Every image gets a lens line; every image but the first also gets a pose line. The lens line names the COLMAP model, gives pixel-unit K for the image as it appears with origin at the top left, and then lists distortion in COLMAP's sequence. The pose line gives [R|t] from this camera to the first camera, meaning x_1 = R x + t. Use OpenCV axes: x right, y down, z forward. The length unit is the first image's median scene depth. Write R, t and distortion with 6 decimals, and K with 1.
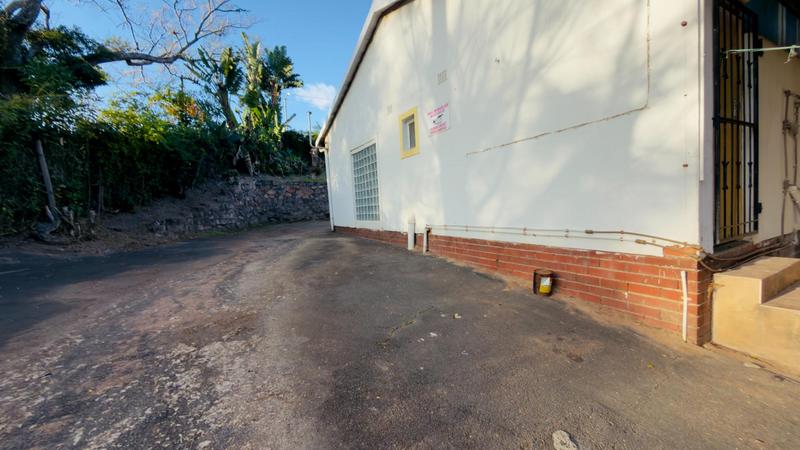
lens RADIAL K [[320.3, 0, 396.8], [0, 320.3, 222.5], [0, 0, 1]] dist [0.000720, -0.000031]
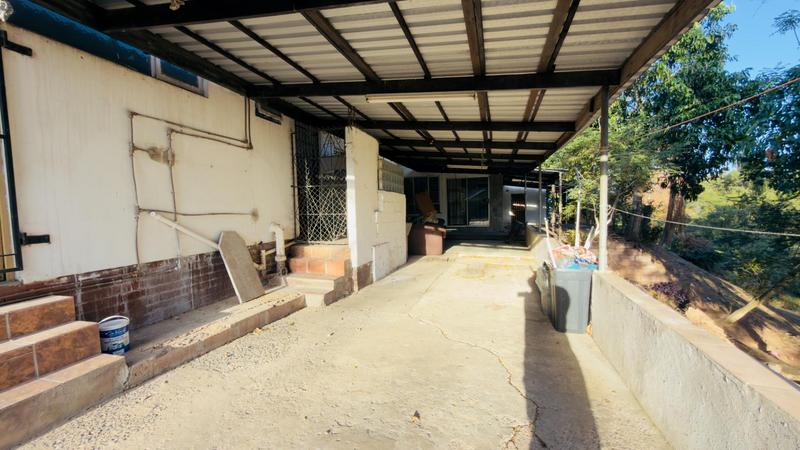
lens RADIAL K [[320.3, 0, 400.6], [0, 320.3, 227.0], [0, 0, 1]] dist [0.000720, -0.000031]
pose [[0.702396, -0.002425, 0.711782, 0.266058], [0.018636, 0.999714, -0.014984, -0.009878], [-0.711542, 0.023790, 0.702240, -0.051446]]
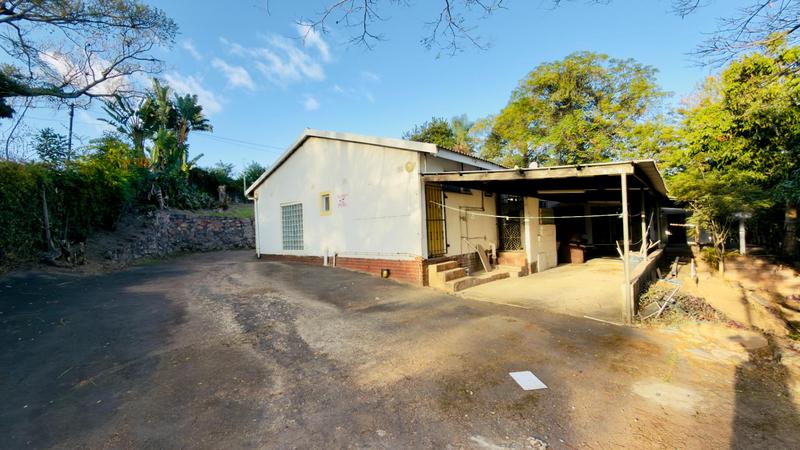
lens RADIAL K [[320.3, 0, 397.6], [0, 320.3, 225.4], [0, 0, 1]] dist [0.000720, -0.000031]
pose [[0.939173, 0.025733, 0.342478, -0.090142], [0.003304, 0.996466, -0.083931, 0.004772], [-0.343427, 0.079957, 0.935769, -0.390112]]
